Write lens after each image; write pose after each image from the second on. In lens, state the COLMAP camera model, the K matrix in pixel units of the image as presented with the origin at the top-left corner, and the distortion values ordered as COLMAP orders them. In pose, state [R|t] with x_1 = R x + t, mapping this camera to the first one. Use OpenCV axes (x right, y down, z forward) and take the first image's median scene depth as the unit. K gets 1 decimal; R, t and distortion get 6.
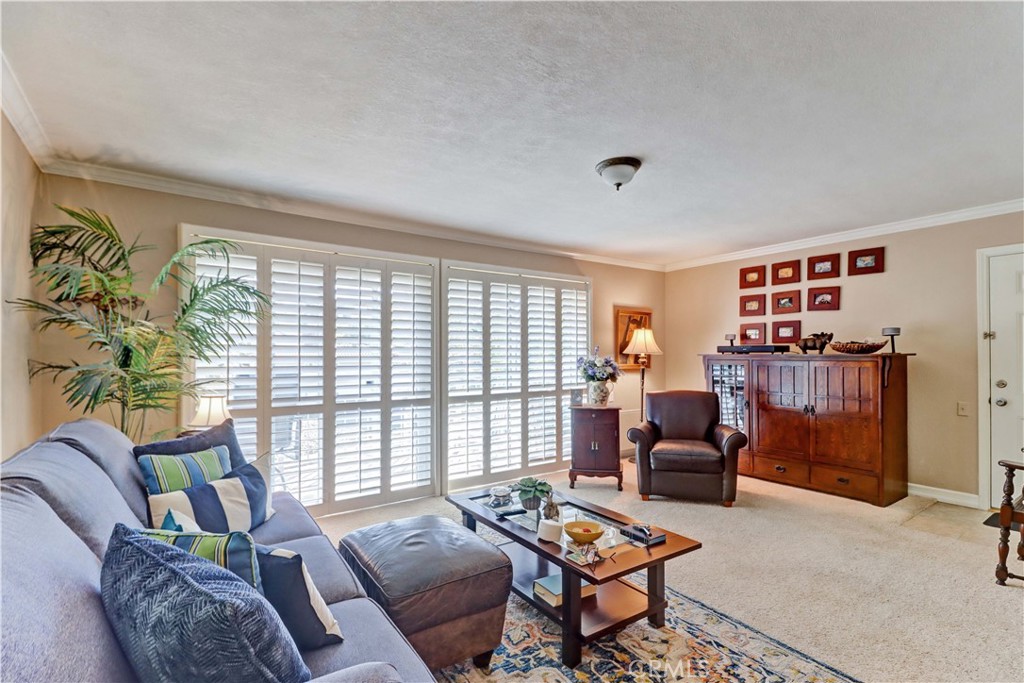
lens RADIAL K [[483.2, 0, 517.7], [0, 483.2, 347.6], [0, 0, 1]] dist [-0.013525, -0.000338]
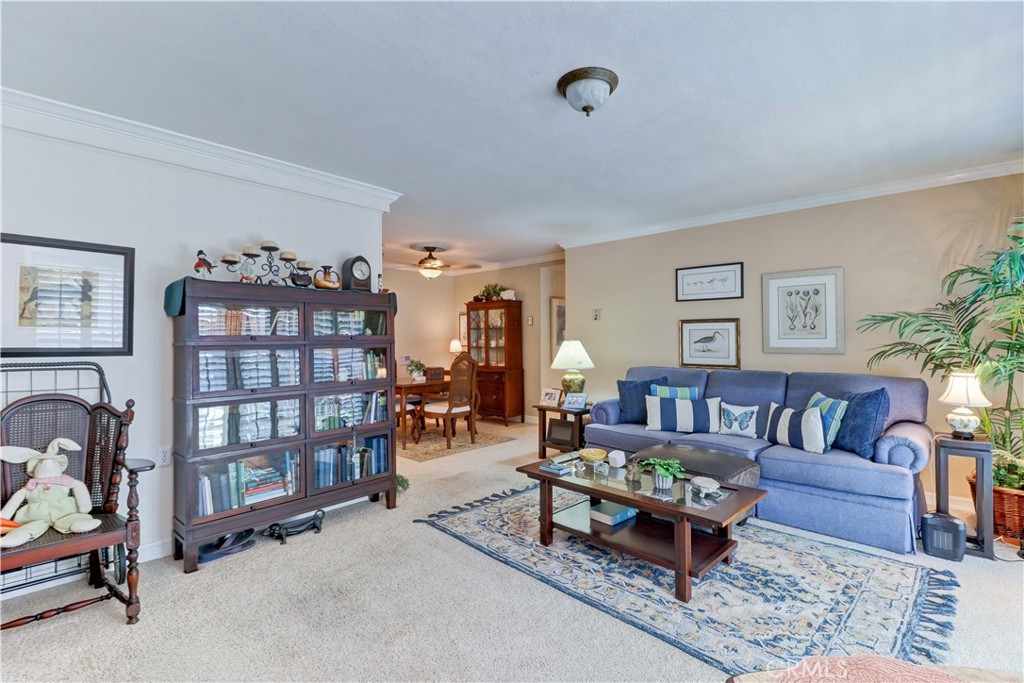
lens RADIAL K [[470.8, 0, 520.8], [0, 470.8, 337.0], [0, 0, 1]] dist [0.019086, -0.012321]
pose [[-0.979010, 0.003883, -0.203773, 0.348008], [0.009531, 0.999597, -0.026744, 0.023692], [0.203587, -0.028125, -0.978653, 1.276751]]
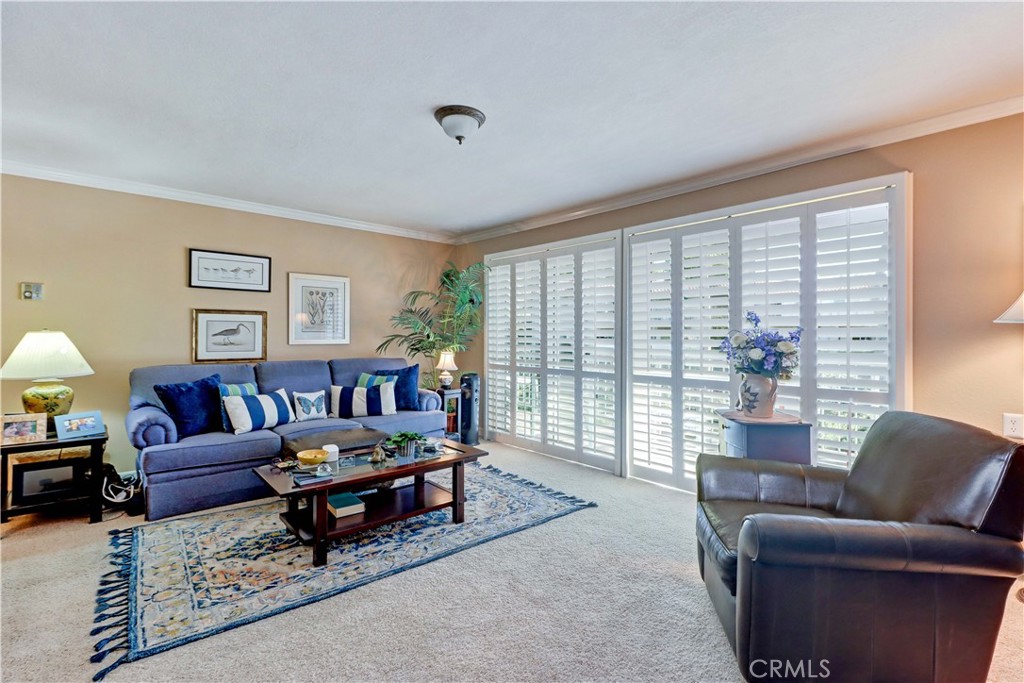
lens RADIAL K [[470.8, 0, 518.2], [0, 470.8, 336.0], [0, 0, 1]] dist [0.019086, -0.012321]
pose [[0.112305, 0.004564, -0.993663, 0.822563], [0.020286, 0.999771, 0.006885, 0.018201], [0.993467, -0.020931, 0.112186, 0.760890]]
